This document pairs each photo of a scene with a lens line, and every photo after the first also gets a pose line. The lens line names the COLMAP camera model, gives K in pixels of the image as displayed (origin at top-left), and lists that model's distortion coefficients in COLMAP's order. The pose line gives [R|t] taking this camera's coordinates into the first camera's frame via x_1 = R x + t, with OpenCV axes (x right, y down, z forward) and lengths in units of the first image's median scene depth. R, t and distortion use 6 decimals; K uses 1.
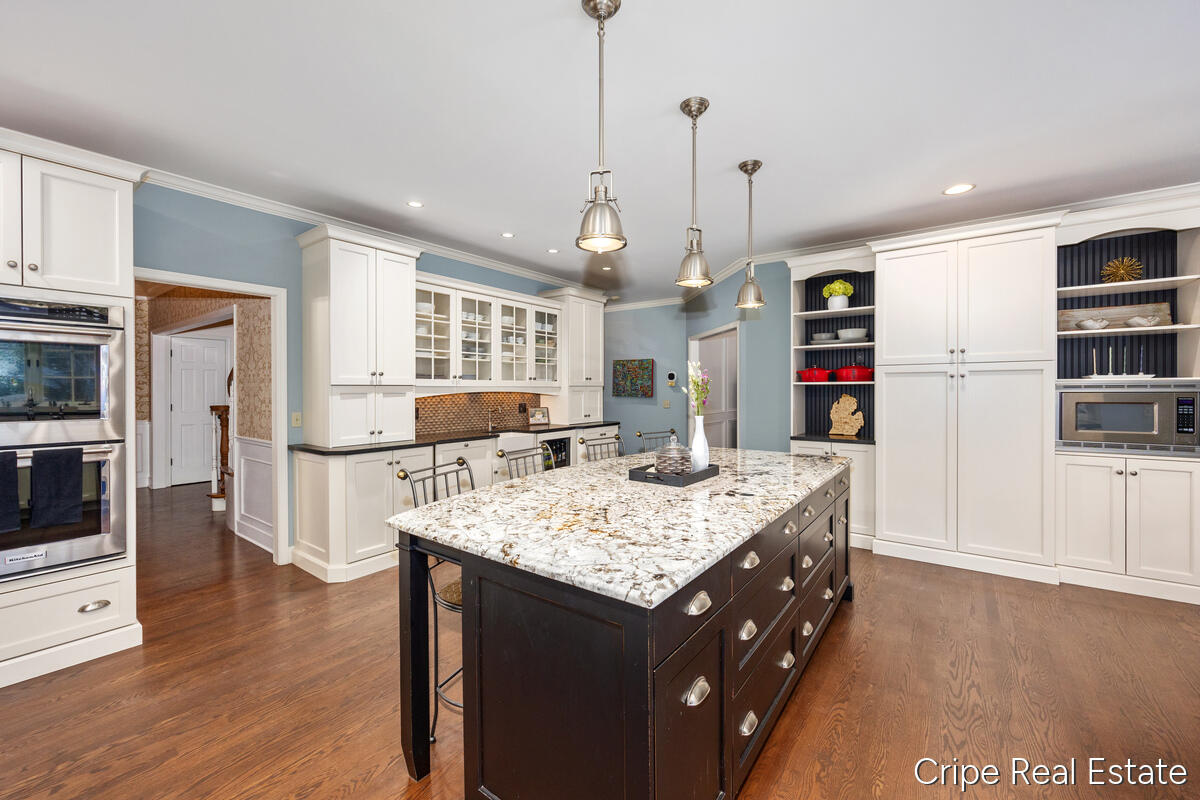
lens RADIAL K [[480.7, 0, 603.8], [0, 480.7, 383.5], [0, 0, 1]] dist [0.000184, 0.000228]
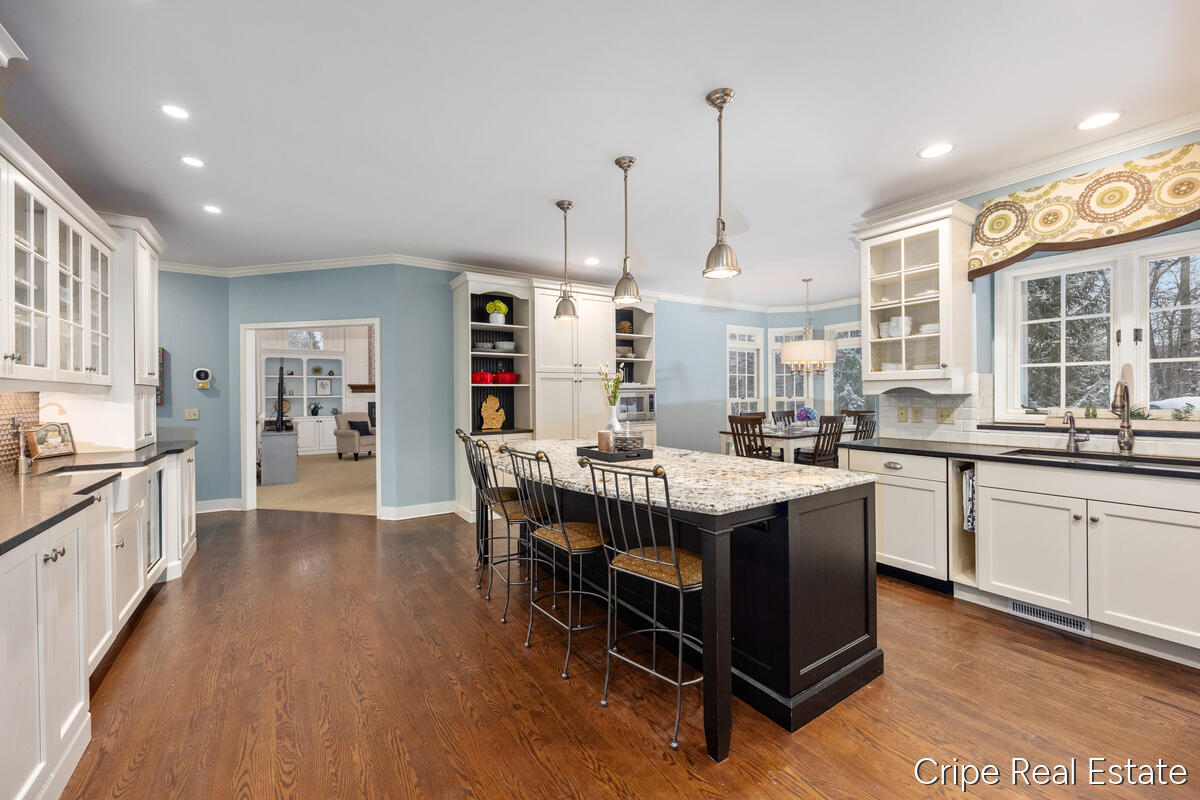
lens RADIAL K [[480.7, 0, 603.8], [0, 480.7, 383.5], [0, 0, 1]] dist [0.000184, 0.000228]
pose [[0.328633, 0.022164, 0.944198, -0.554760], [-0.002686, 0.999742, -0.022533, 0.020608], [-0.944454, 0.004869, 0.328608, 0.343255]]
